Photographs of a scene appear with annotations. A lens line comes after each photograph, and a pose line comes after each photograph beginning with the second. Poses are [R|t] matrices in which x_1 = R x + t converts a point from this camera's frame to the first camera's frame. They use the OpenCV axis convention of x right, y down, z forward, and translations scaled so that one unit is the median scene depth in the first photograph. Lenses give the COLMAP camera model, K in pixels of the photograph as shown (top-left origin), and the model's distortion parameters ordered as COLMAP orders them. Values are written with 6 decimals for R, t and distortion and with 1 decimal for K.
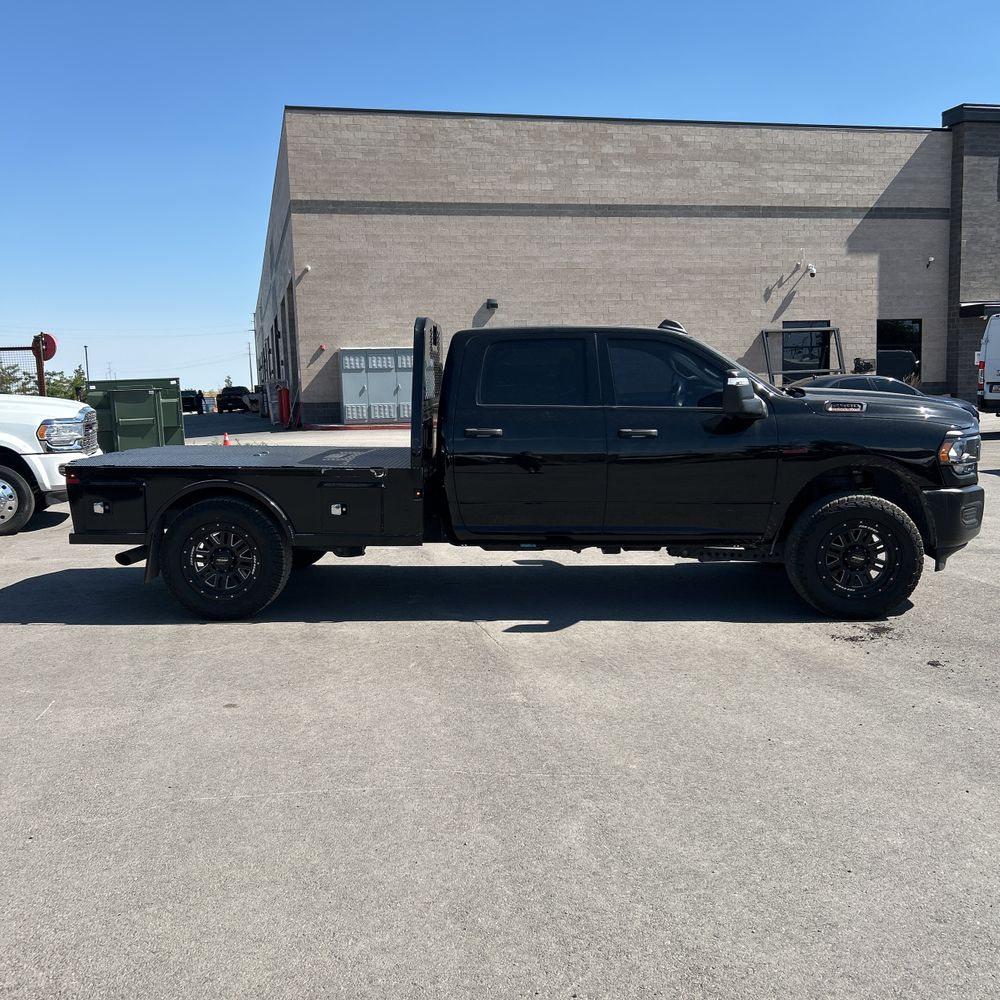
lens RADIAL K [[1057.4, 0, 488.9], [0, 1057.4, 503.1], [0, 0, 1]] dist [0.067013, -0.117795]
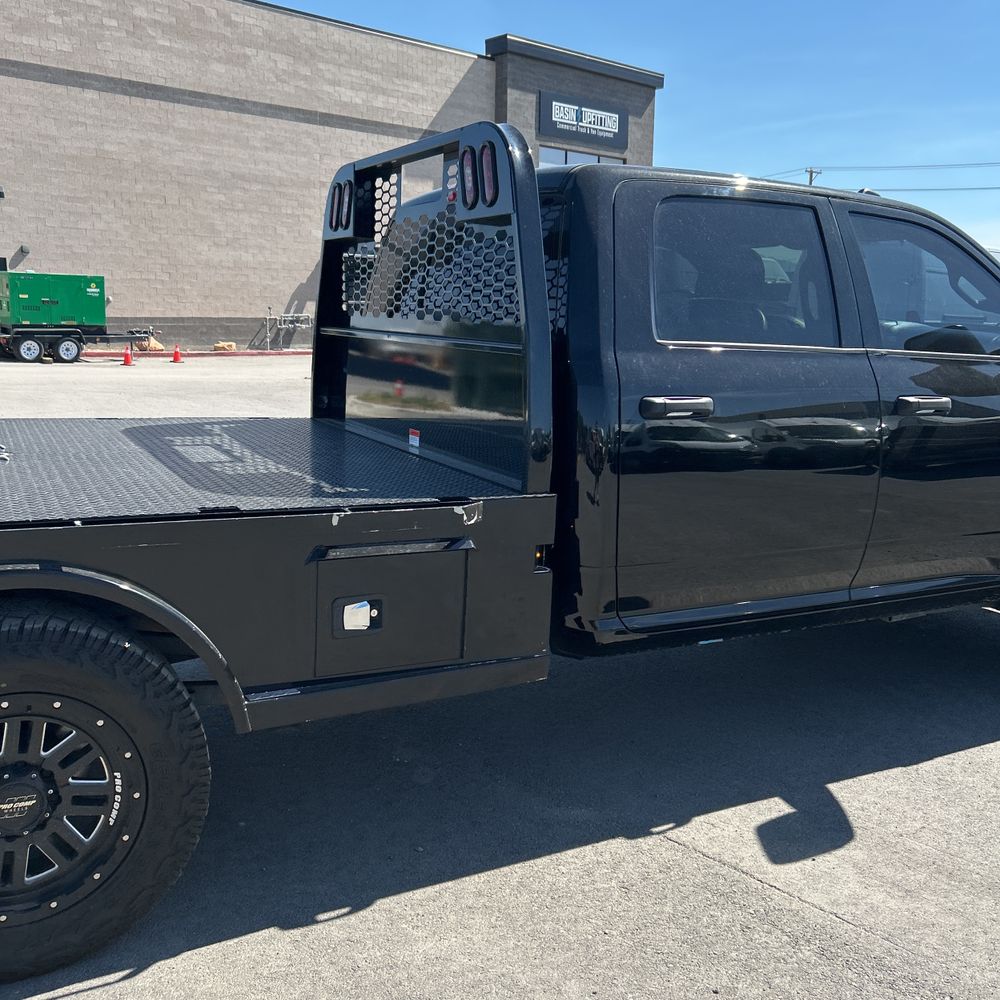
lens RADIAL K [[1038.6, 0, 500.0], [0, 1038.6, 500.0], [0, 0, 1]] dist [0.028265, -0.004638]
pose [[0.867429, -0.053341, 0.494693, -0.065382], [0.020274, 0.997200, 0.071975, -0.014285], [-0.497148, -0.052403, 0.866082, 0.153753]]
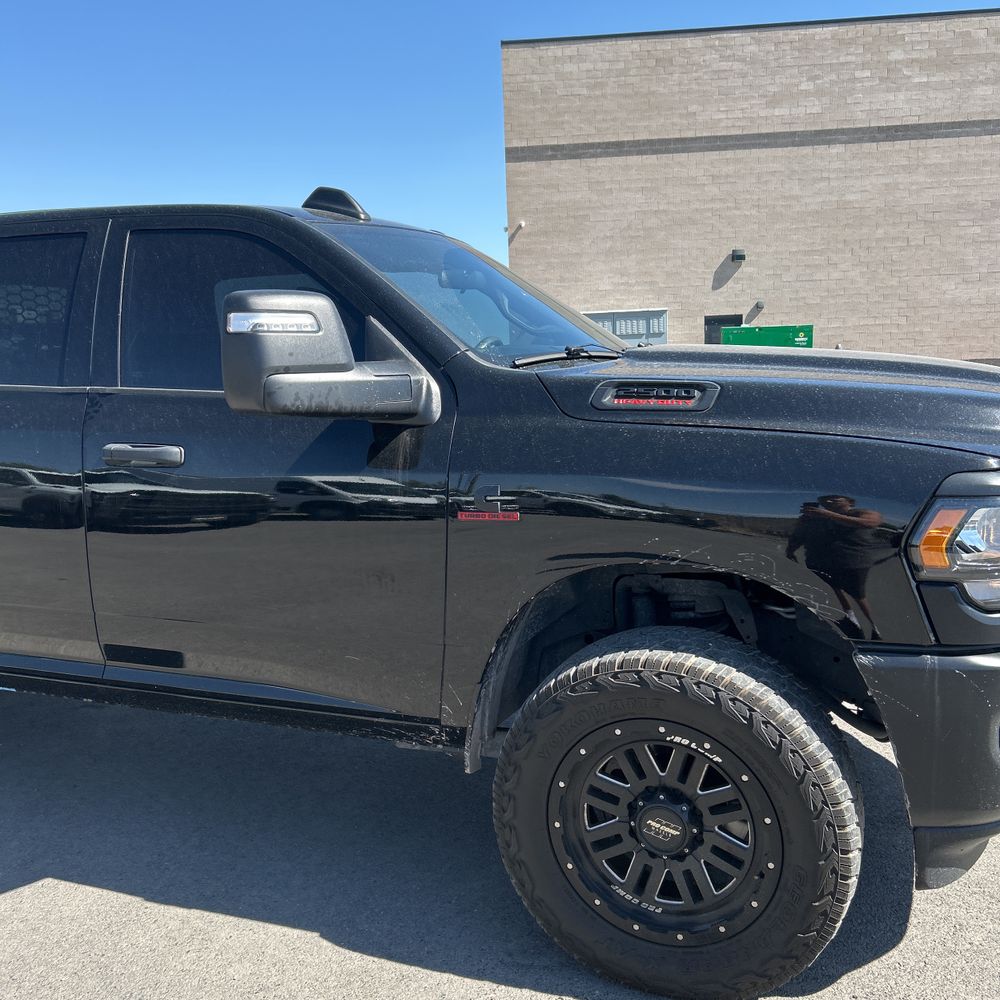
lens RADIAL K [[1038.6, 0, 500.0], [0, 1038.6, 500.0], [0, 0, 1]] dist [0.028265, -0.004638]
pose [[0.946314, 0.036301, -0.321204, 0.094120], [-0.027962, 0.999142, 0.030539, -0.015164], [0.322037, -0.019918, 0.946518, 0.154363]]
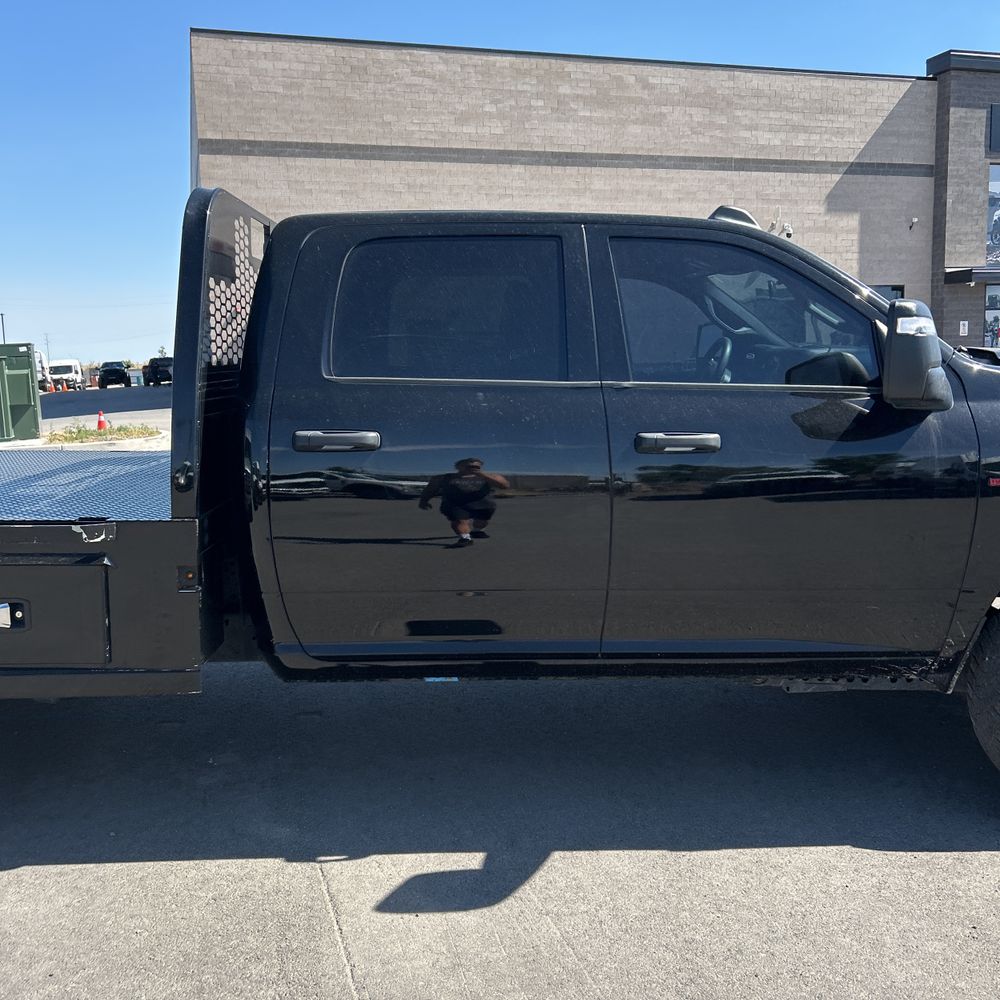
lens RADIAL K [[1038.7, 0, 506.6], [0, 1038.7, 492.9], [0, 0, 1]] dist [0.017678, -0.012559]
pose [[0.998187, -0.004814, 0.059990, 0.009416], [0.003729, 0.999828, 0.018188, -0.012259], [-0.060068, -0.017932, 0.998033, 0.130295]]
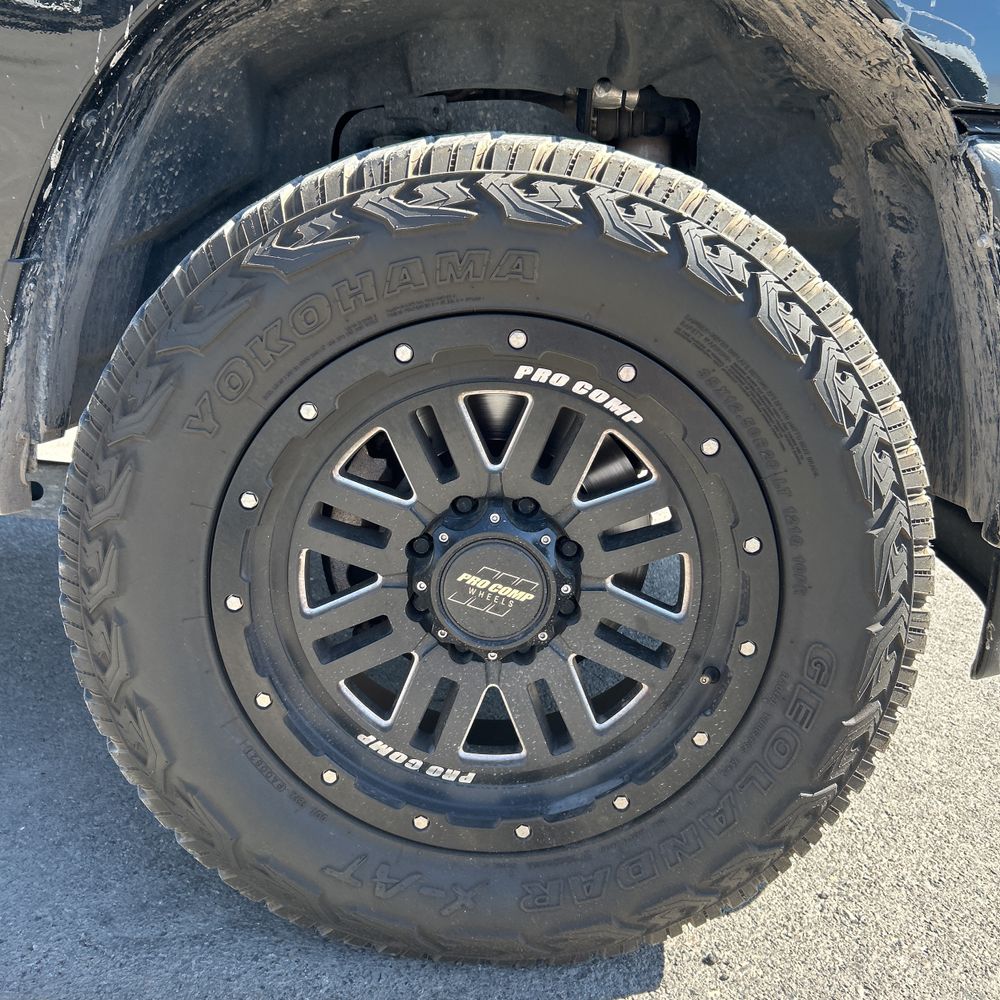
lens RADIAL K [[1015.9, 0, 495.8], [0, 1015.9, 495.5], [0, 0, 1]] dist [0.209082, -0.559937]
pose [[0.996157, 0.061056, 0.062798, 0.078822], [-0.067516, 0.992018, 0.106501, 0.005563], [-0.055794, -0.110332, 0.992328, 0.200840]]
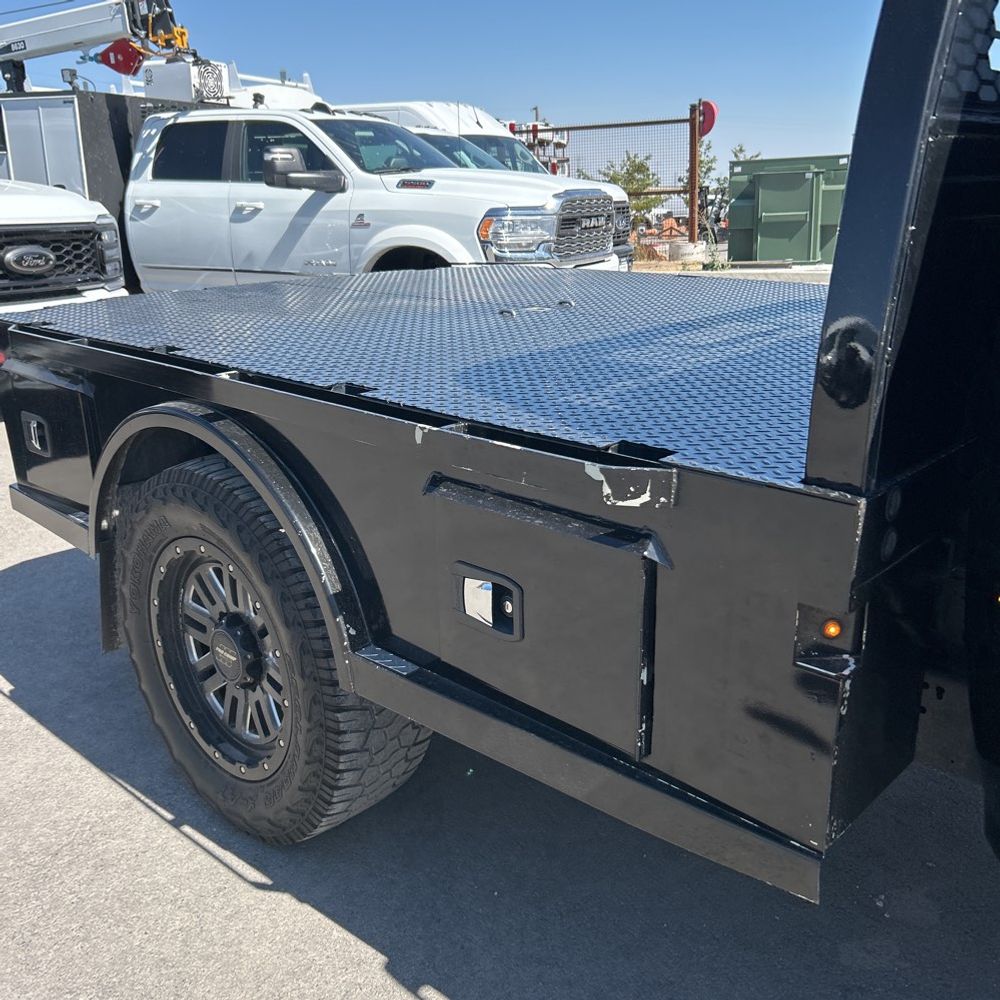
lens RADIAL K [[1024.5, 0, 491.9], [0, 1024.5, 501.6], [0, 0, 1]] dist [0.013686, 0.009965]
pose [[0.758460, 0.190888, -0.623138, -0.001482], [-0.068283, 0.974157, 0.215305, -0.014950], [0.648133, -0.120750, 0.751893, 0.195780]]
